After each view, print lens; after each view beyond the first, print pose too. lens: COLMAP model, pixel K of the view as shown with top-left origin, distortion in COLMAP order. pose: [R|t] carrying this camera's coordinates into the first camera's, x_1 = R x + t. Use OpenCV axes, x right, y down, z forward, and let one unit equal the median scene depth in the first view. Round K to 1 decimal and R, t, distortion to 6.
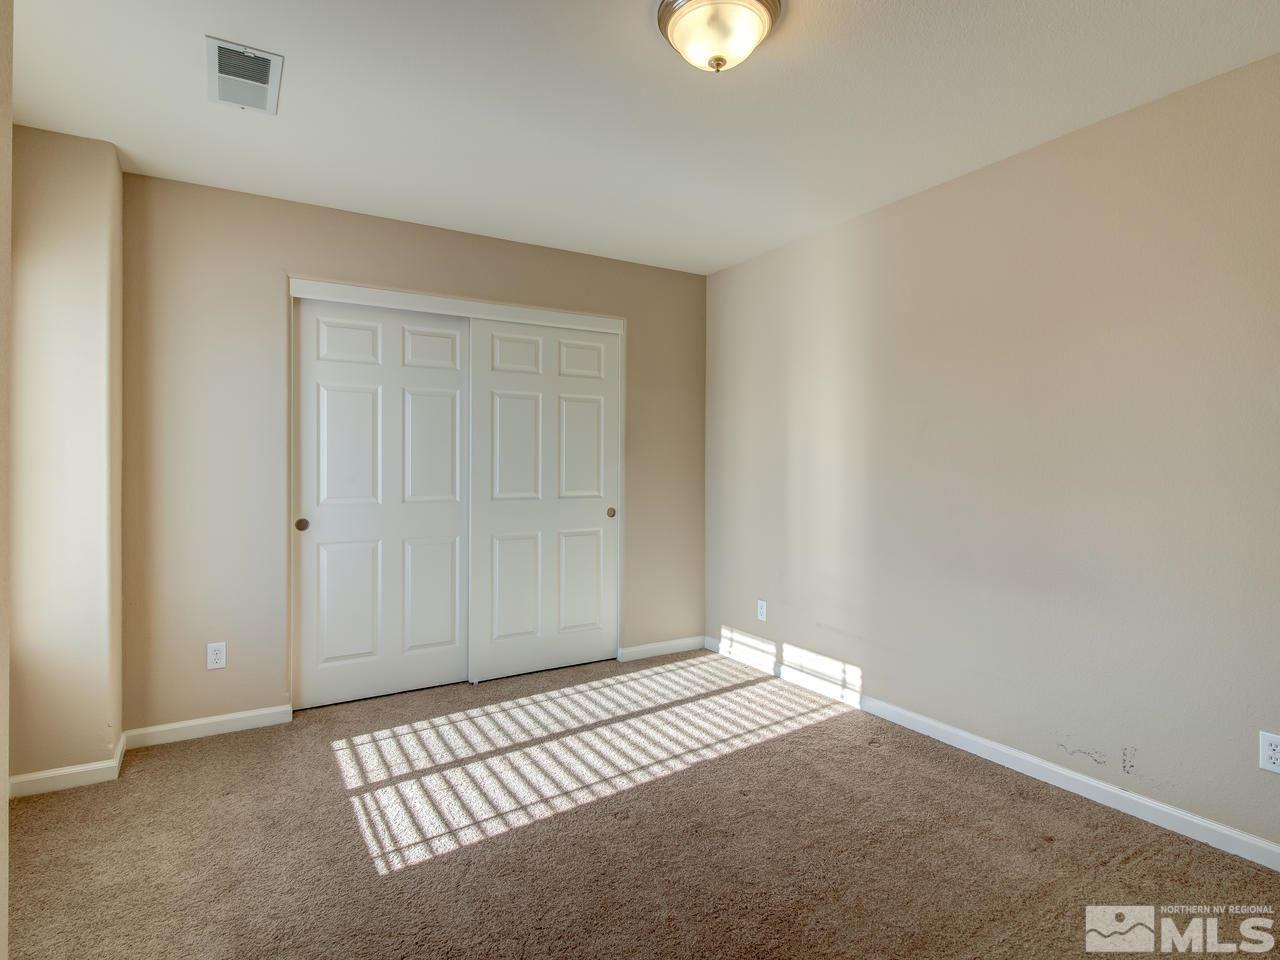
lens RADIAL K [[663.5, 0, 641.1], [0, 663.5, 455.8], [0, 0, 1]] dist [0.011703, -0.007563]
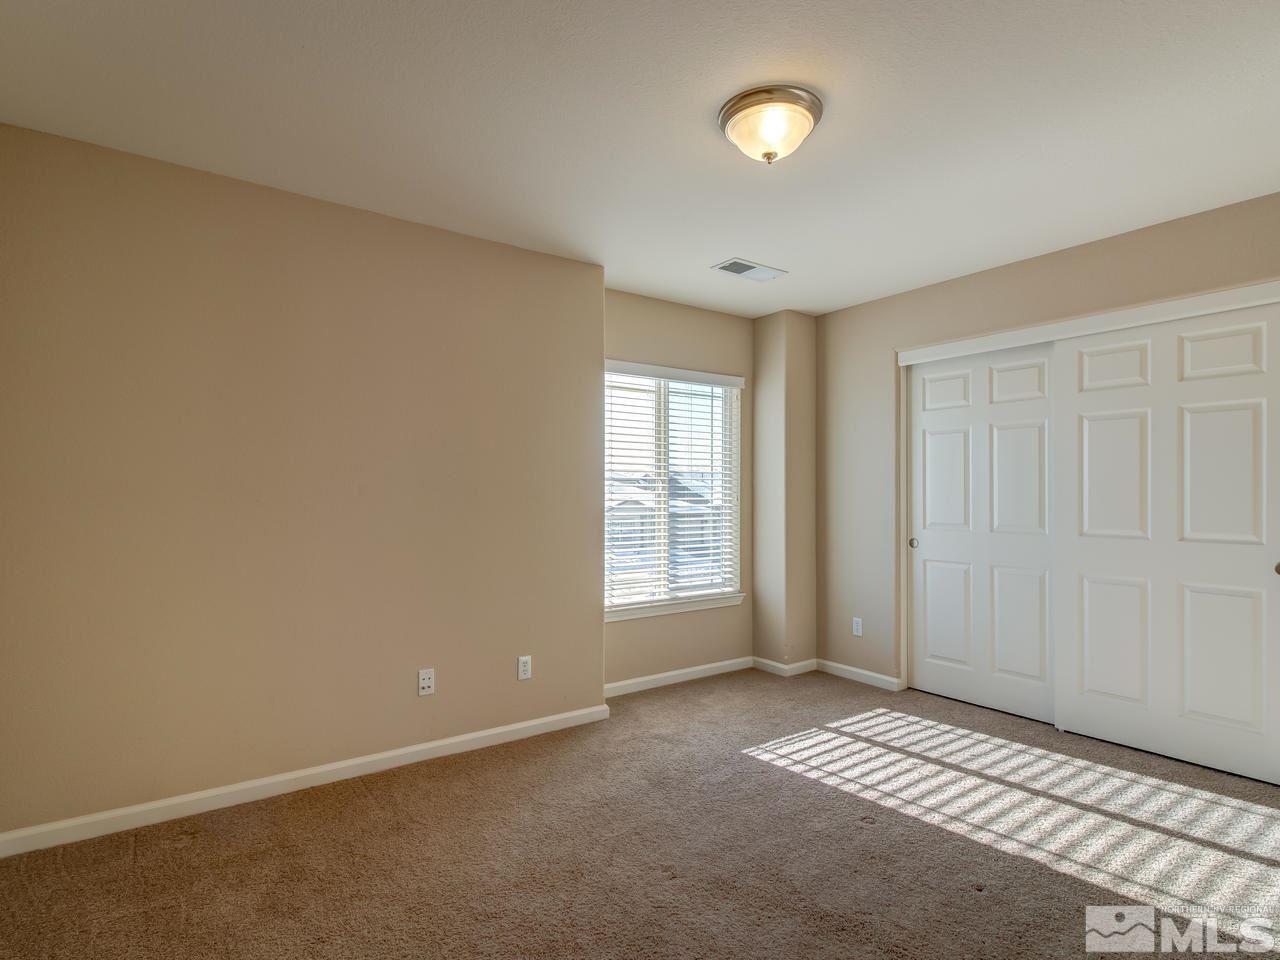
lens RADIAL K [[663.5, 0, 643.7], [0, 663.5, 485.6], [0, 0, 1]] dist [0.011703, -0.007563]
pose [[0.099660, -0.012384, -0.994944, 0.746139], [0.011036, 0.999875, -0.011340, 0.002720], [0.994960, -0.009850, 0.099784, 0.385504]]
